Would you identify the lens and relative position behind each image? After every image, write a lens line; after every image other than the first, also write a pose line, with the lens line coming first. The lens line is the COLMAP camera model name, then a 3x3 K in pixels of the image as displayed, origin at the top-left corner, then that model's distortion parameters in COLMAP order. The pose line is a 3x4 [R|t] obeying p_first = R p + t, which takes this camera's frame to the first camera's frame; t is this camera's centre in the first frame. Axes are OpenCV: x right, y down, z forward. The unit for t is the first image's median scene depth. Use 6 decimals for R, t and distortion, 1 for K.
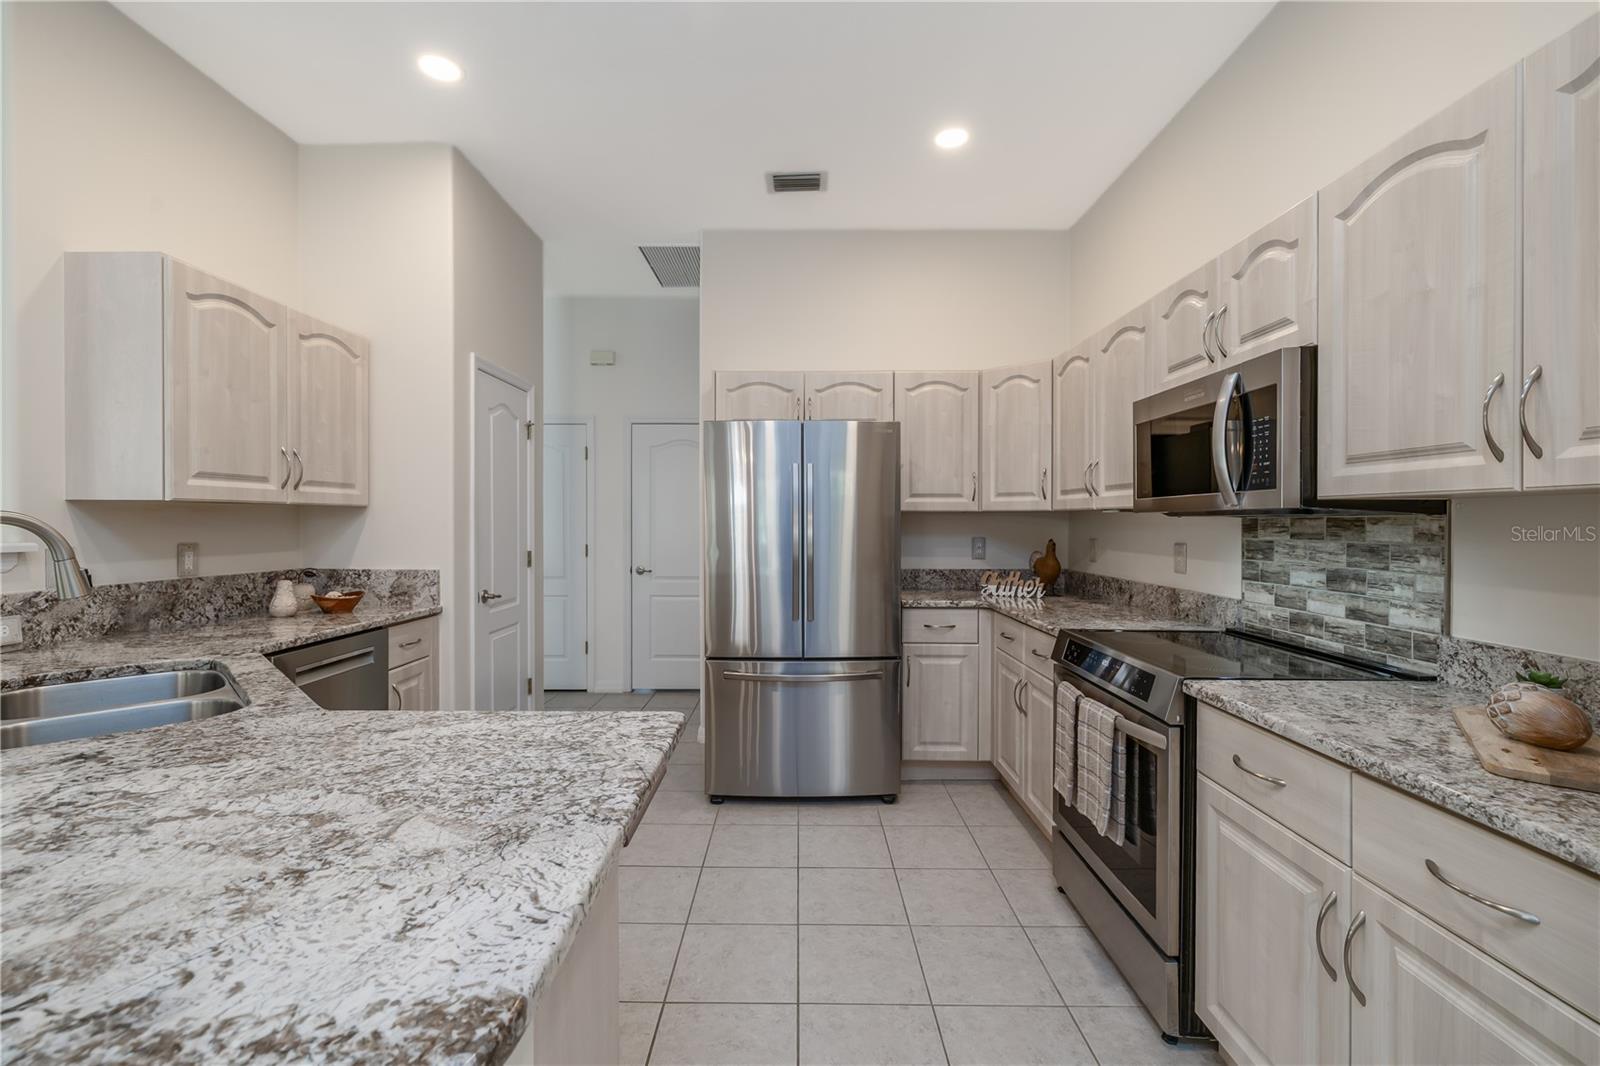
lens RADIAL K [[683.0, 0, 785.4], [0, 683.0, 527.8], [0, 0, 1]] dist [0.000554, 0.002369]
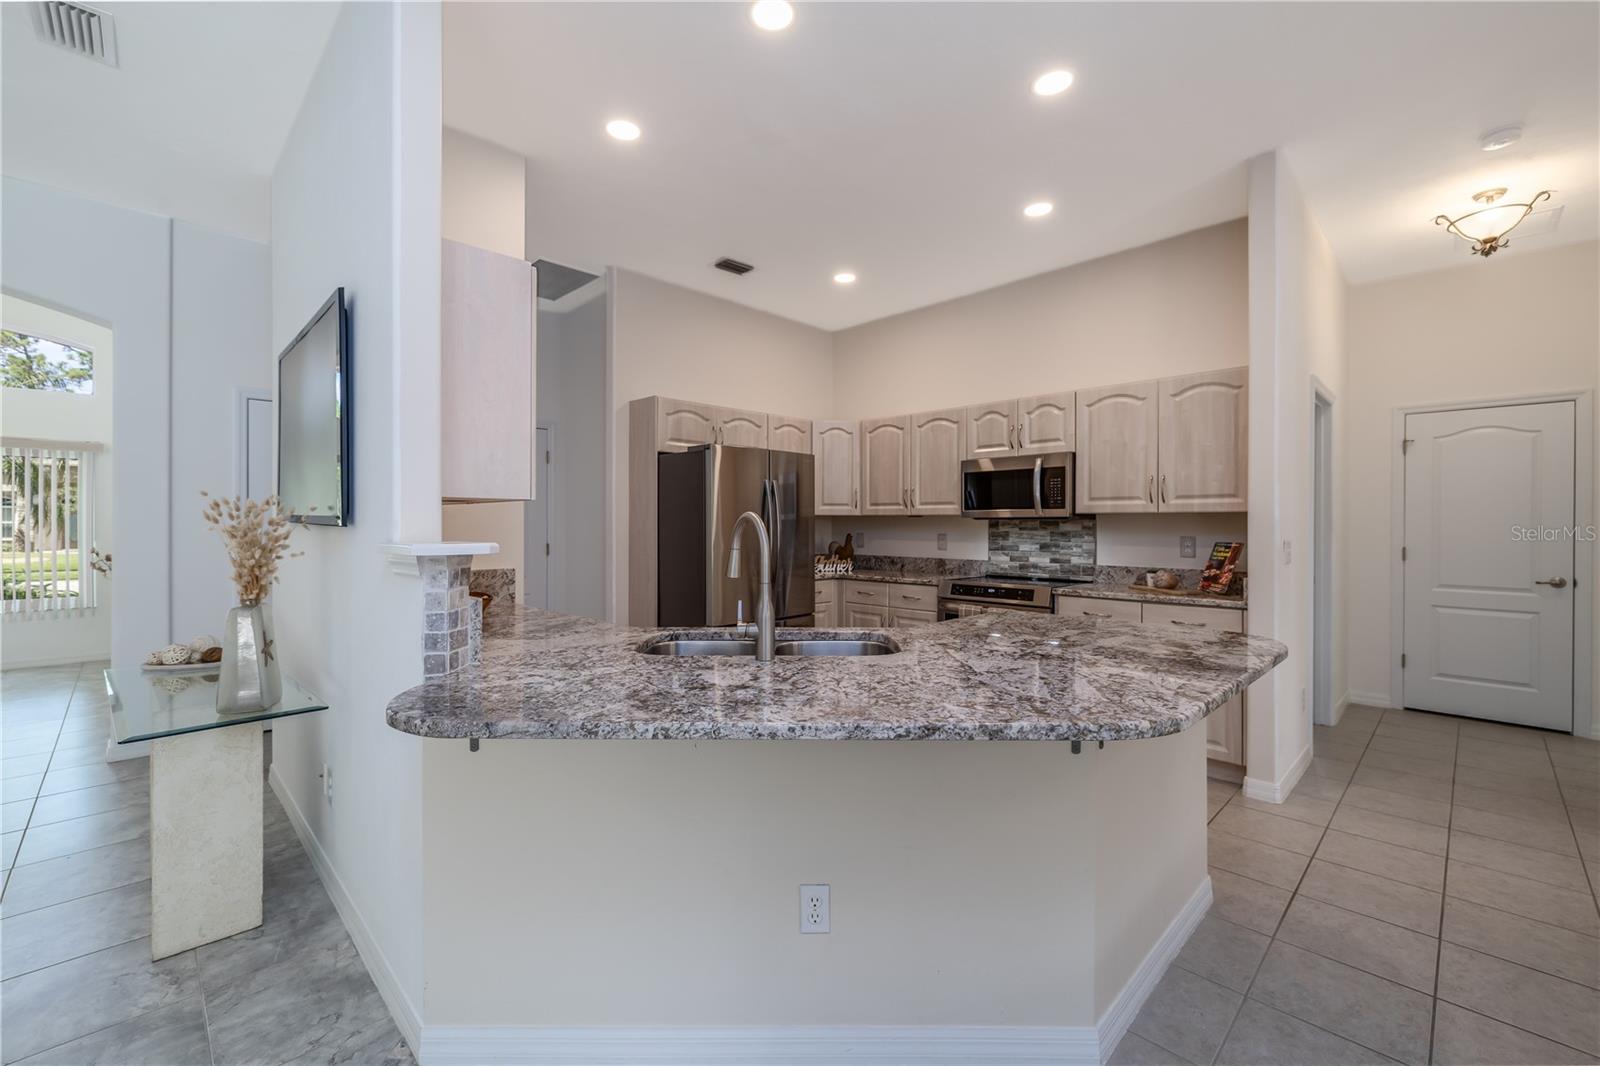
lens RADIAL K [[683.0, 0, 796.9], [0, 683.0, 526.5], [0, 0, 1]] dist [0.000554, 0.002369]
pose [[0.700324, -0.002869, 0.713820, -1.414934], [0.005686, 0.999983, -0.001560, 0.004498], [-0.713803, 0.005151, 0.700328, -0.026211]]
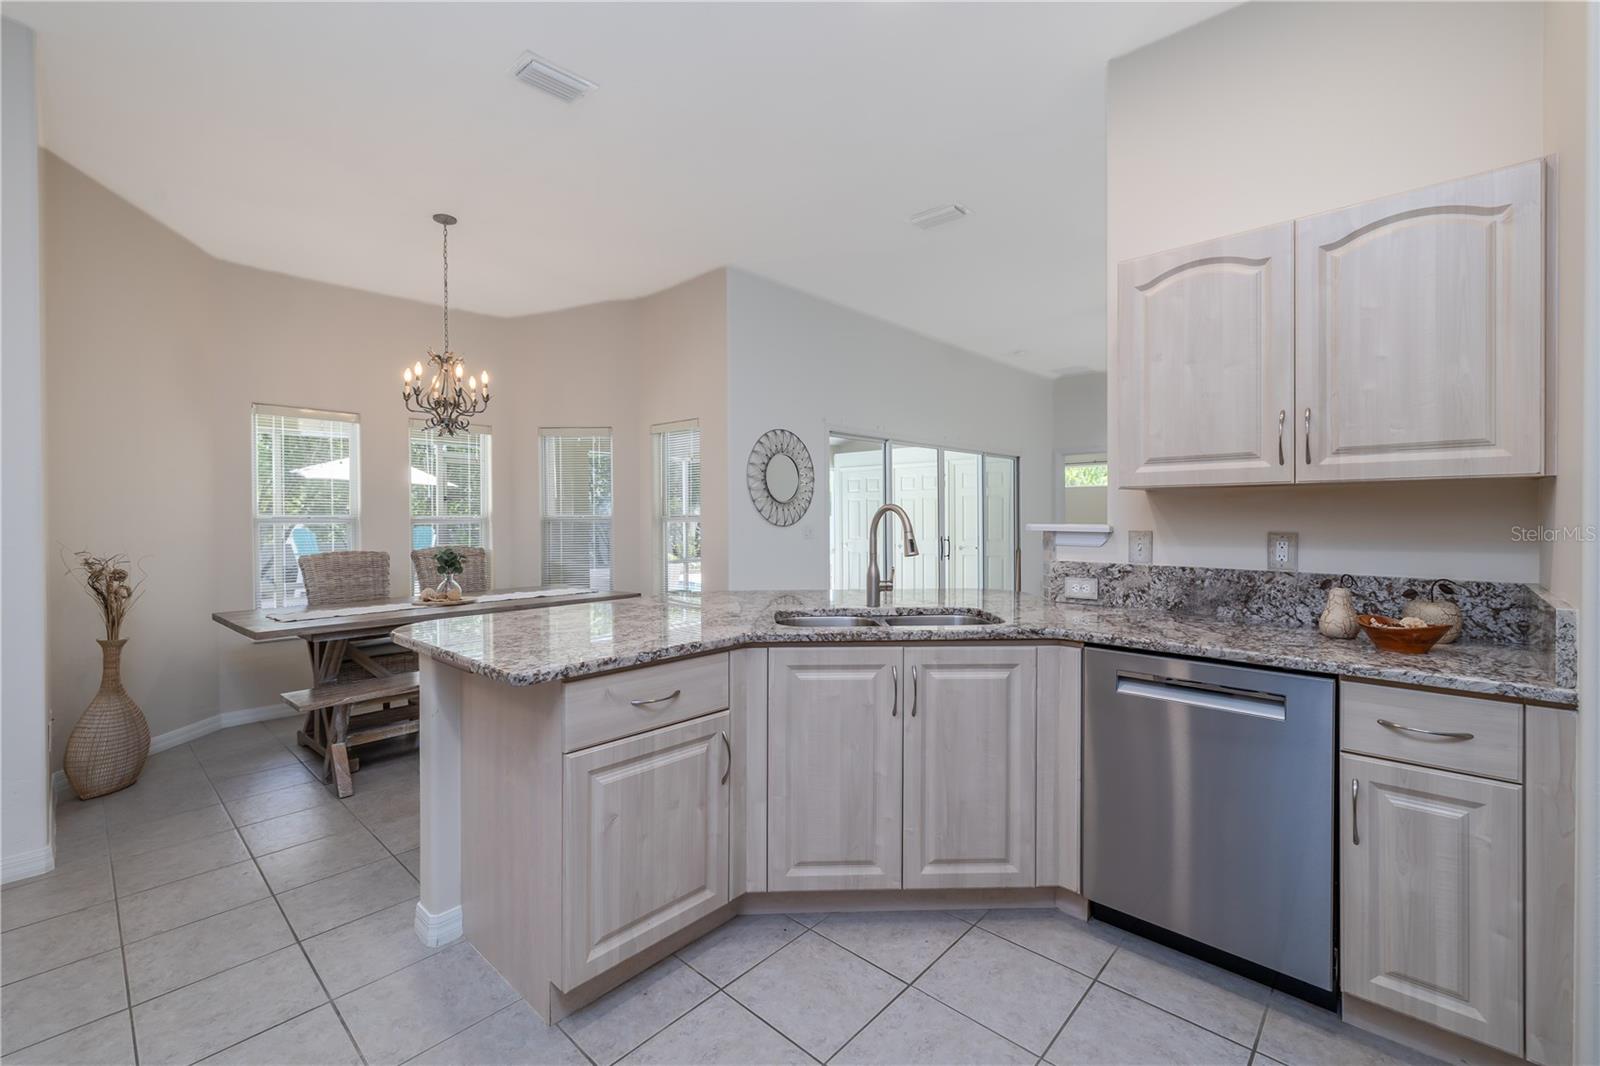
lens RADIAL K [[683.0, 0, 793.8], [0, 683.0, 520.9], [0, 0, 1]] dist [0.000554, 0.002369]
pose [[-0.678283, 0.009589, -0.734738, 0.250577], [-0.002471, 0.999879, 0.015331, -0.004892], [0.734796, 0.012215, -0.678178, 1.382337]]
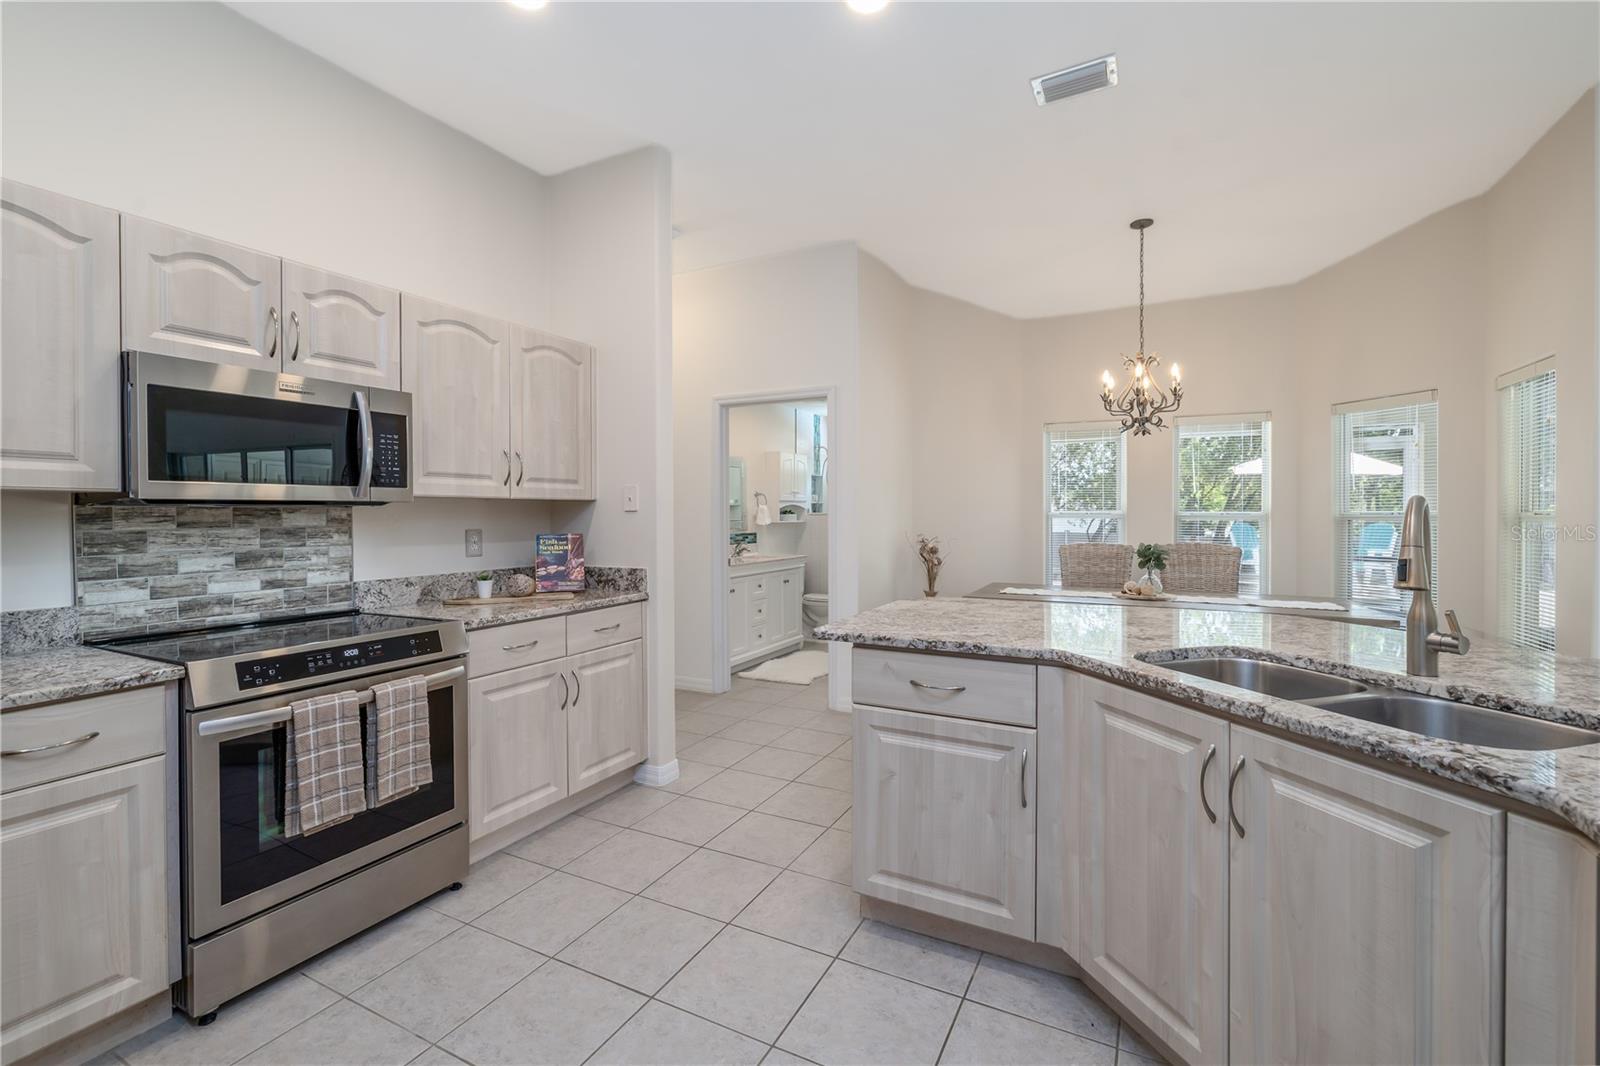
lens RADIAL K [[683.0, 0, 799.8], [0, 683.0, 522.0], [0, 0, 1]] dist [0.000554, 0.002369]
pose [[-0.890553, -0.004353, 0.454858, -0.566240], [0.006117, 0.999749, 0.021542, -0.009132], [-0.454838, 0.021967, -0.890303, 1.581924]]
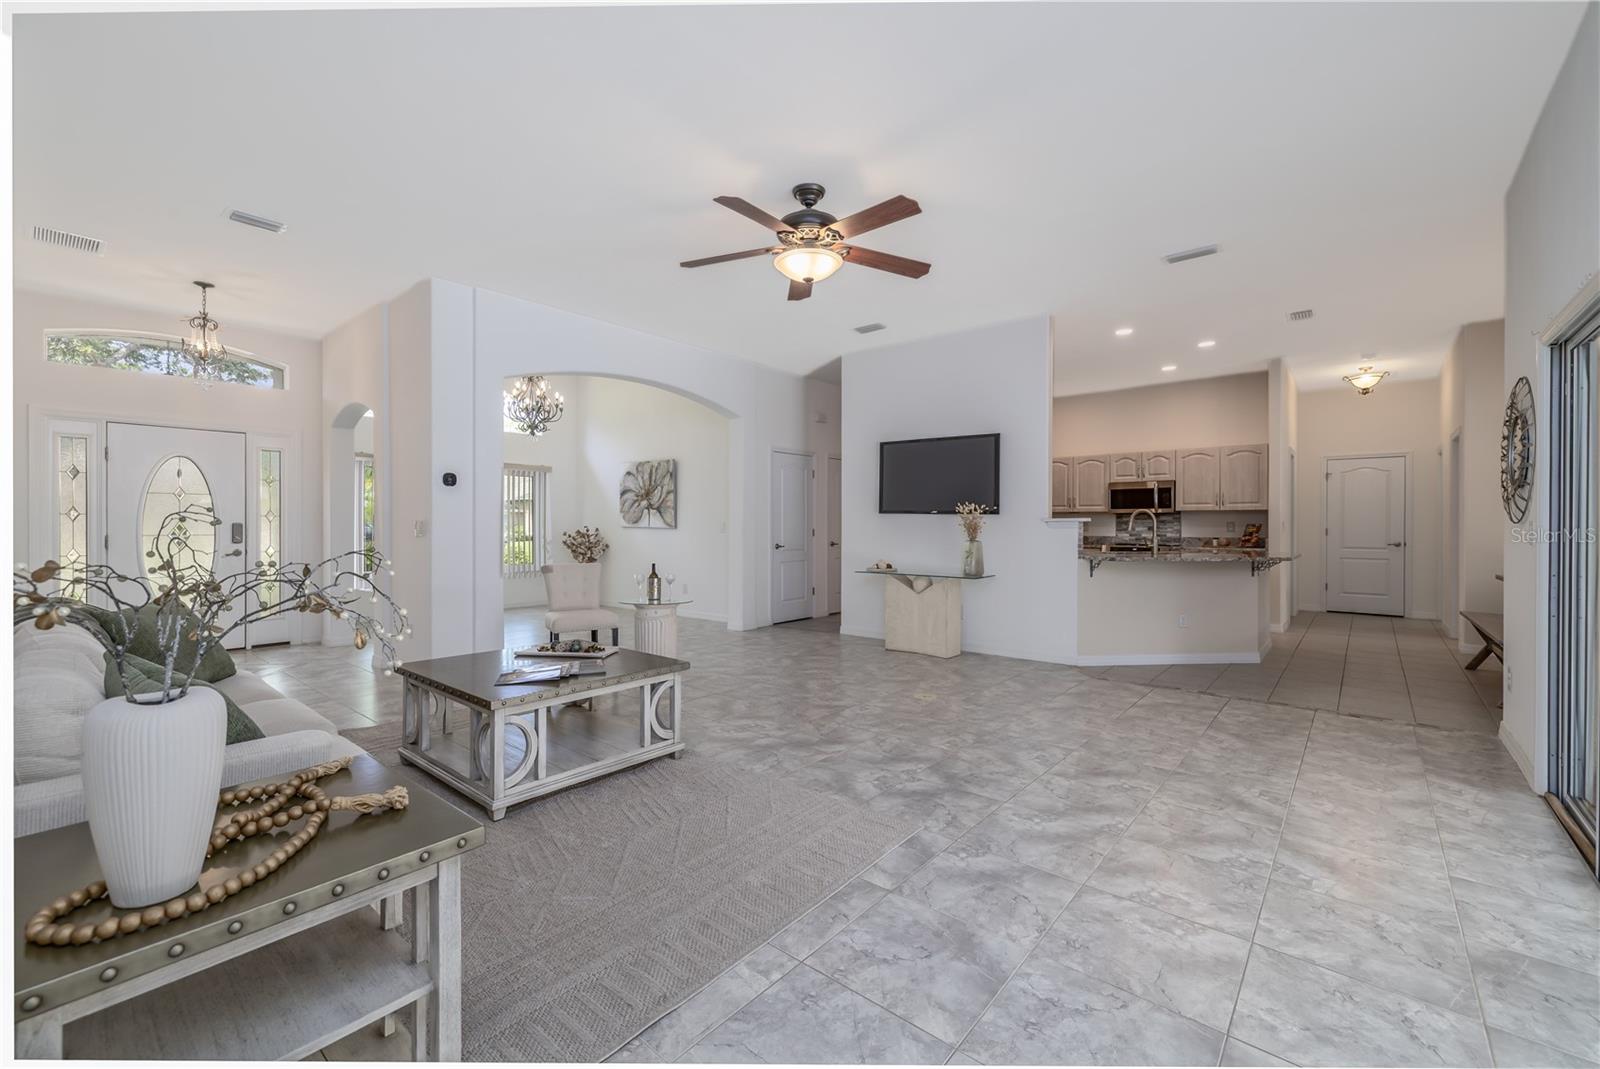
lens RADIAL K [[683.0, 0, 787.5], [0, 683.0, 527.7], [0, 0, 1]] dist [0.000554, 0.002369]
pose [[0.645050, -0.004374, 0.764128, -4.034204], [0.006142, 0.999981, 0.000539, 0.053113], [-0.764116, 0.004346, 0.645064, -0.059412]]
